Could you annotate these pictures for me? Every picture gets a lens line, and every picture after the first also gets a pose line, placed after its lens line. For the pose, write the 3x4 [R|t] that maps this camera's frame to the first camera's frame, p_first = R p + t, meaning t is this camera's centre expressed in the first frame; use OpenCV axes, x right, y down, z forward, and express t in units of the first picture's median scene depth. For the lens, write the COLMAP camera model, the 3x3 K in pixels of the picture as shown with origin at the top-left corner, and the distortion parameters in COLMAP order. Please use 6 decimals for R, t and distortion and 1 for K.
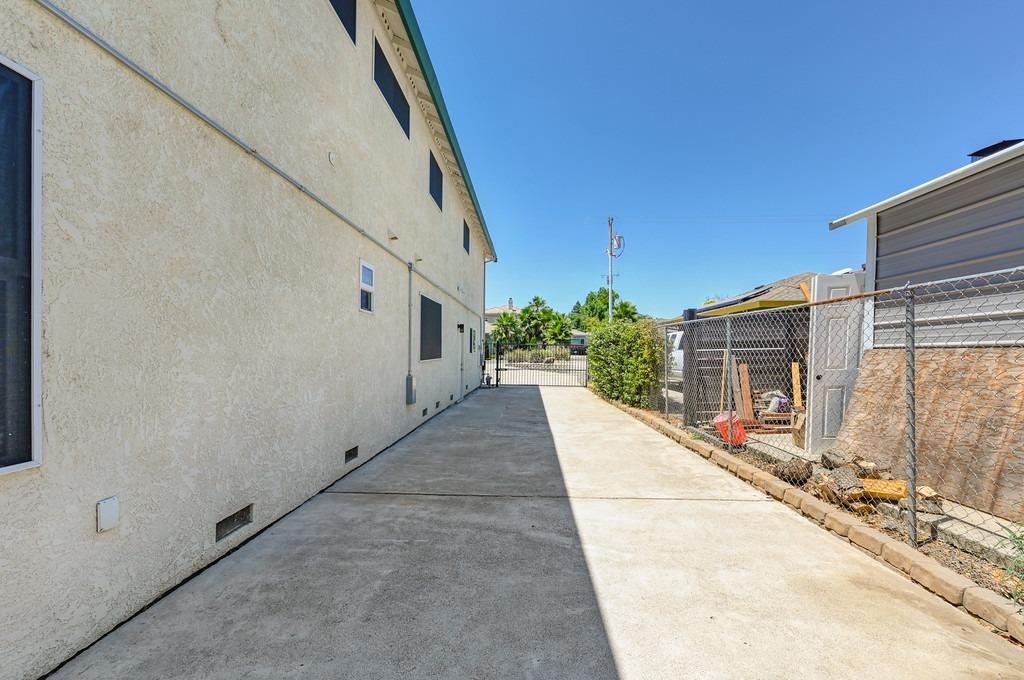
lens RADIAL K [[409.5, 0, 514.9], [0, 409.5, 344.0], [0, 0, 1]] dist [0.000524, 0.000153]
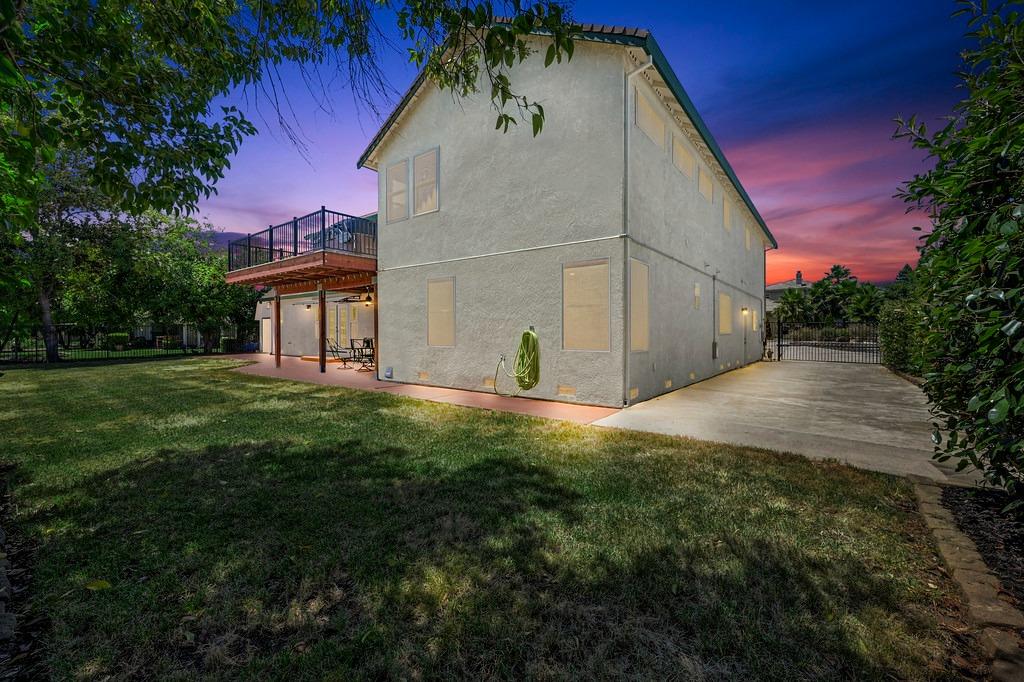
lens RADIAL K [[423.9, 0, 513.0], [0, 423.9, 331.1], [0, 0, 1]] dist [-0.002084, -0.000176]
pose [[0.818665, -0.006041, -0.574240, 0.011500], [0.014533, 0.999842, 0.010201, 0.000311], [0.574088, -0.016697, 0.818623, -0.153055]]
